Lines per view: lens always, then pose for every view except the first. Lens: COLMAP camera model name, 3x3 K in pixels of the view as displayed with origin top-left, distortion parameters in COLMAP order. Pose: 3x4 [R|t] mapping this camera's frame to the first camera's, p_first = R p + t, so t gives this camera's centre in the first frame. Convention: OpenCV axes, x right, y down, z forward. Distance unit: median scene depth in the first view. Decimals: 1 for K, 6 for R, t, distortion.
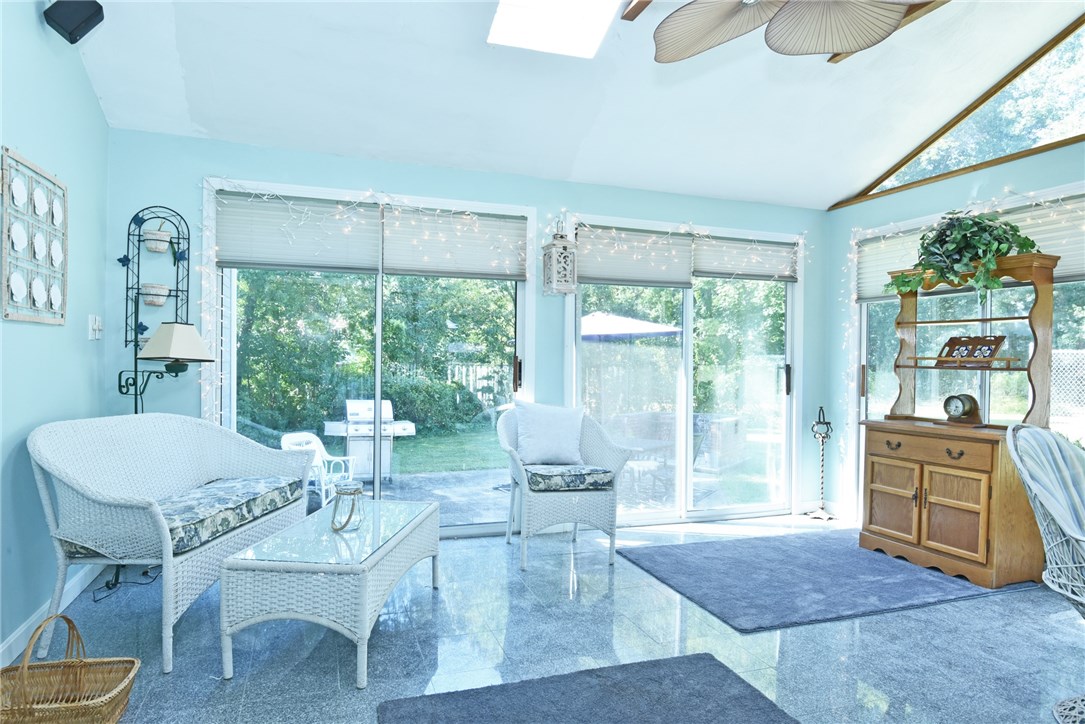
lens RADIAL K [[658.7, 0, 541.2], [0, 658.7, 363.1], [0, 0, 1]] dist [0.004302, 0.000281]
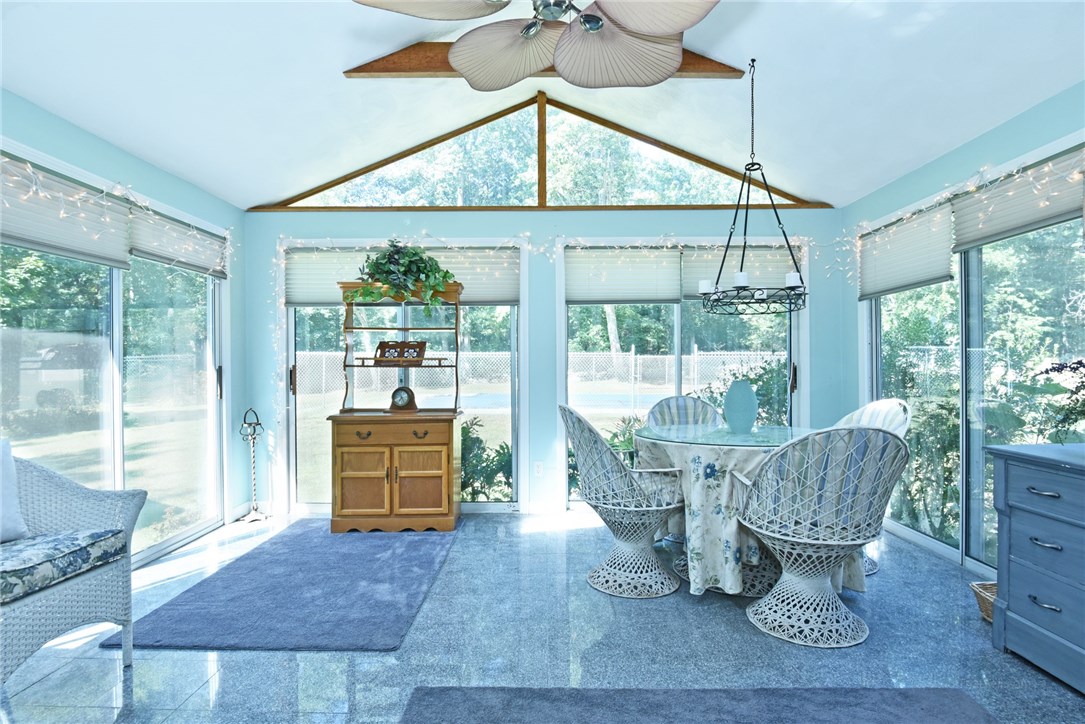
lens RADIAL K [[553.2, 0, 542.7], [0, 553.2, 362.8], [0, 0, 1]] dist [-0.007402, -0.002968]
pose [[0.337507, -0.014281, 0.941215, -0.262585], [0.012820, 0.999862, 0.010574, -0.006394], [-0.941236, 0.008498, 0.337643, 0.386305]]
